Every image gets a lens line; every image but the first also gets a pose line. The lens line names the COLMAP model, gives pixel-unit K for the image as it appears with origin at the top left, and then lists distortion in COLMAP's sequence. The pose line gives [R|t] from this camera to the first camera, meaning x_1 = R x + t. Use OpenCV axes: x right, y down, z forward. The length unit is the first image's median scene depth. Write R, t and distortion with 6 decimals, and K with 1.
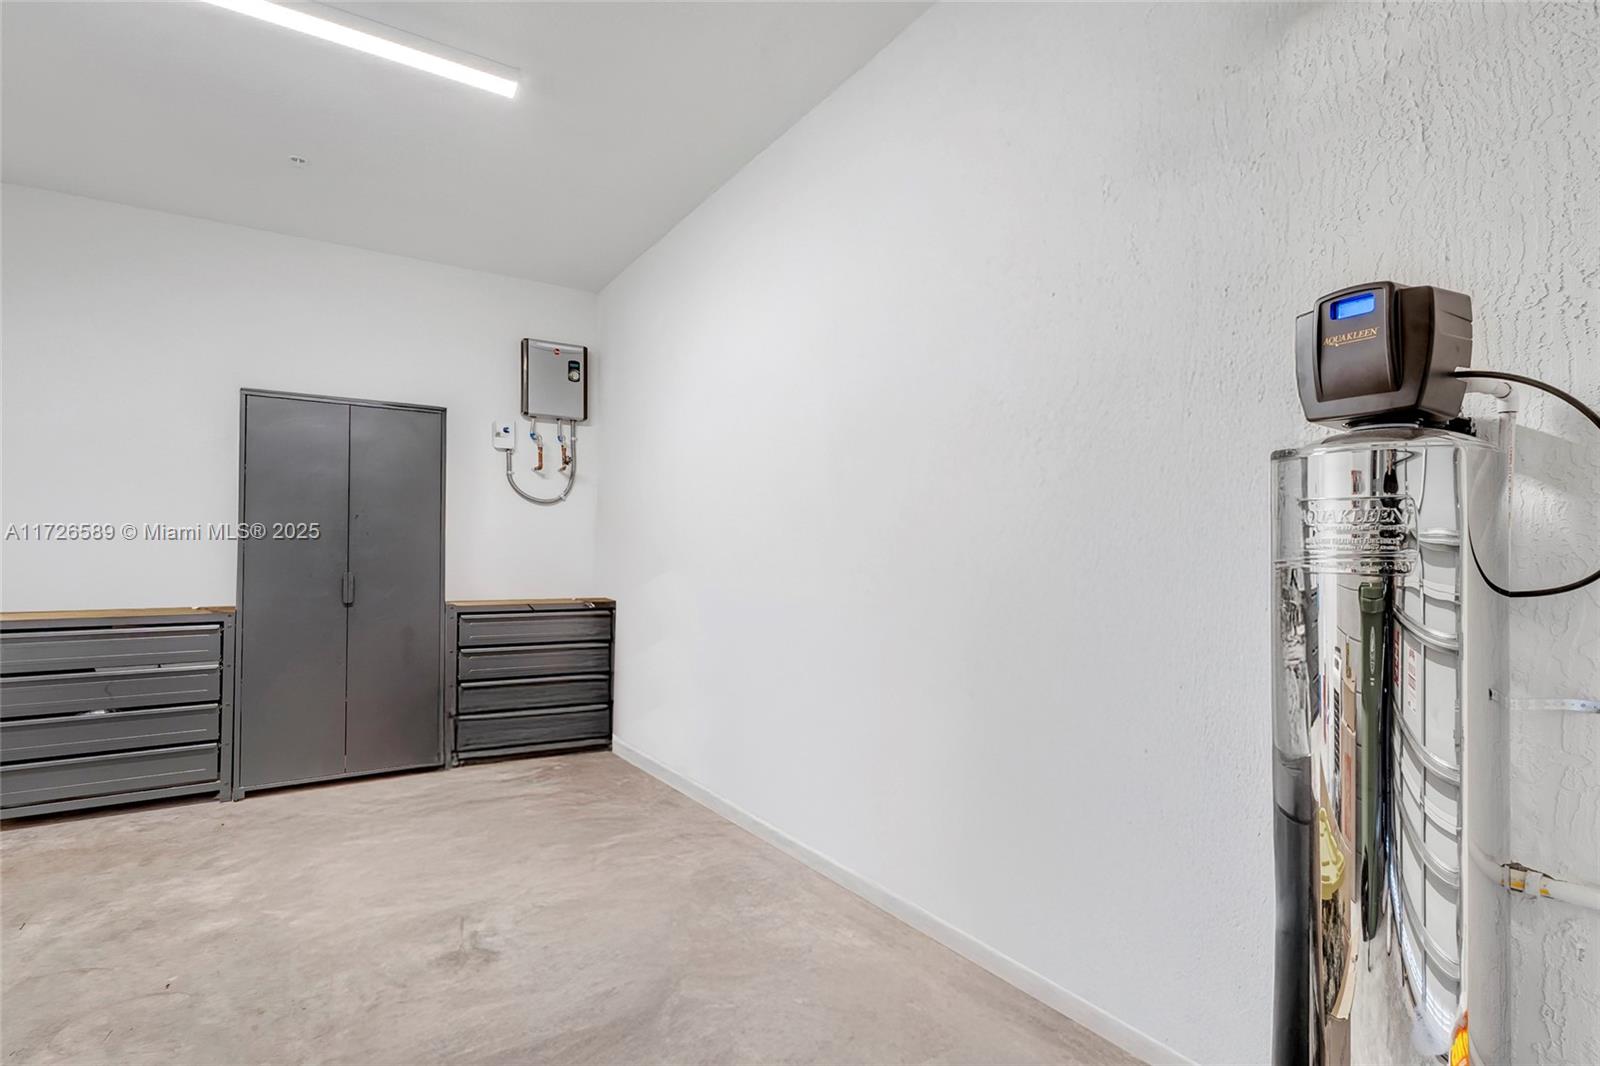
lens RADIAL K [[775.0, 0, 799.8], [0, 775.0, 543.4], [0, 0, 1]] dist [-0.001472, -0.000656]
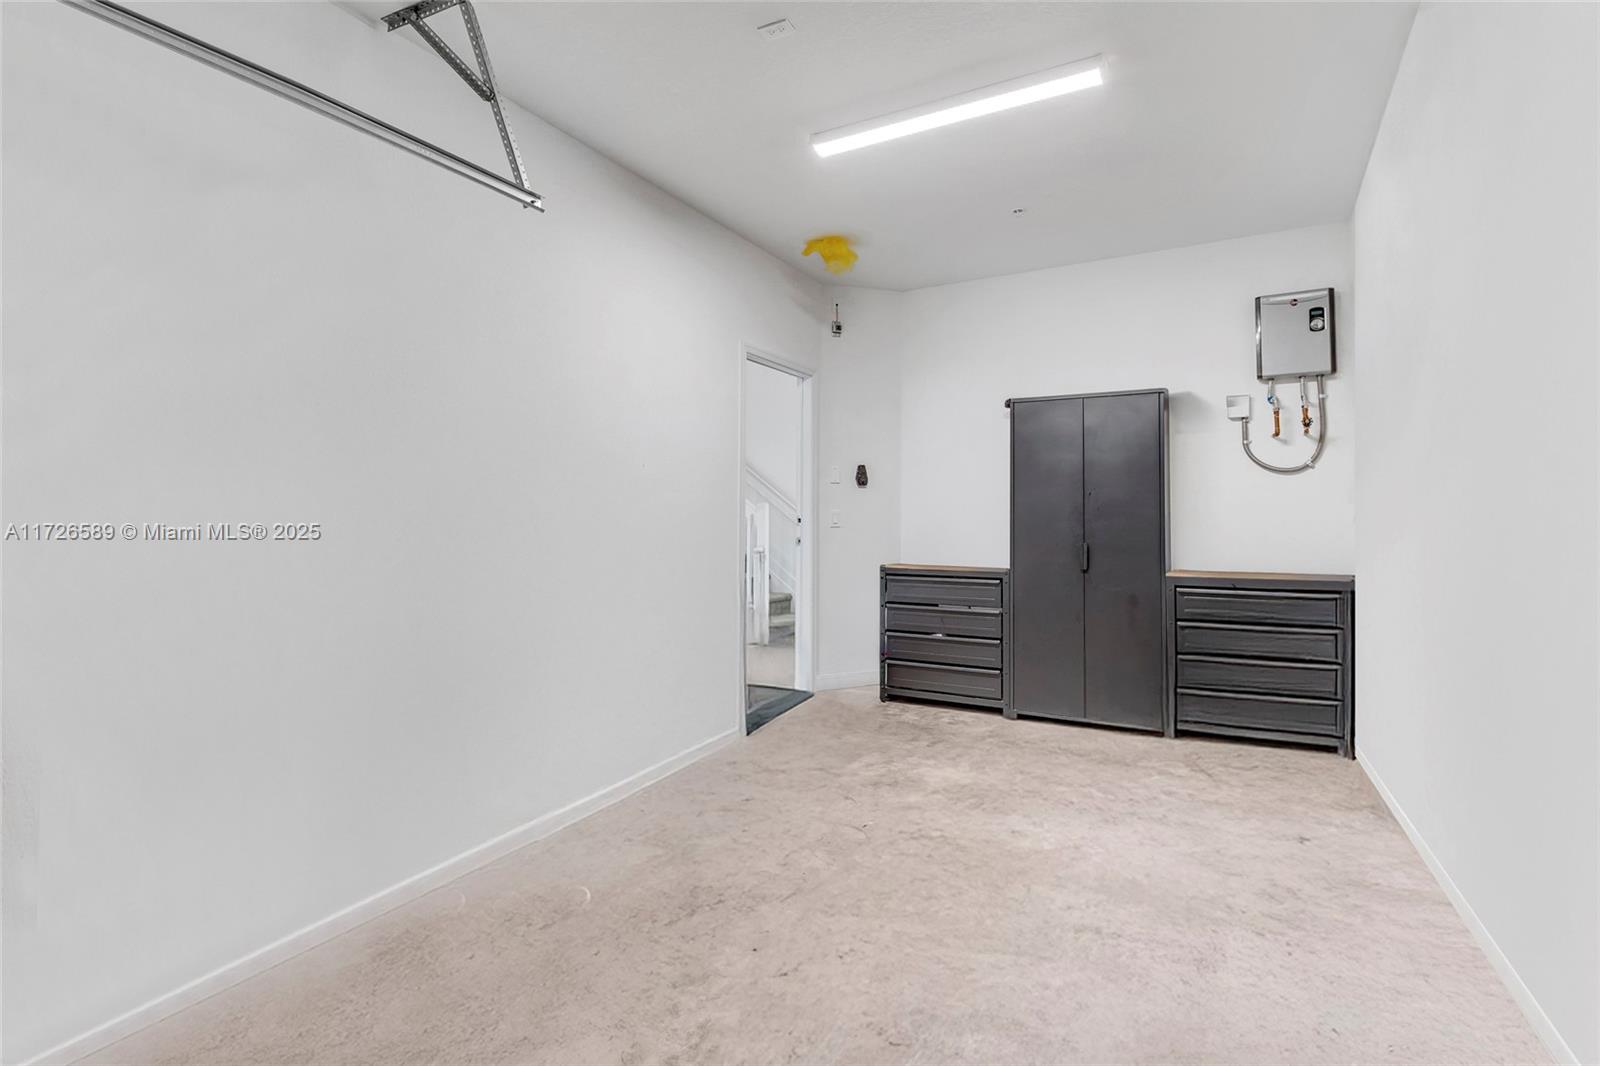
lens RADIAL K [[717.4, 0, 802.4], [0, 717.4, 497.0], [0, 0, 1]] dist [0.000072, -0.000088]
pose [[0.478541, -0.030712, -0.877528, 0.142594], [0.005862, 0.999478, -0.031783, 0.000371], [0.878046, 0.010065, 0.478471, 0.112145]]
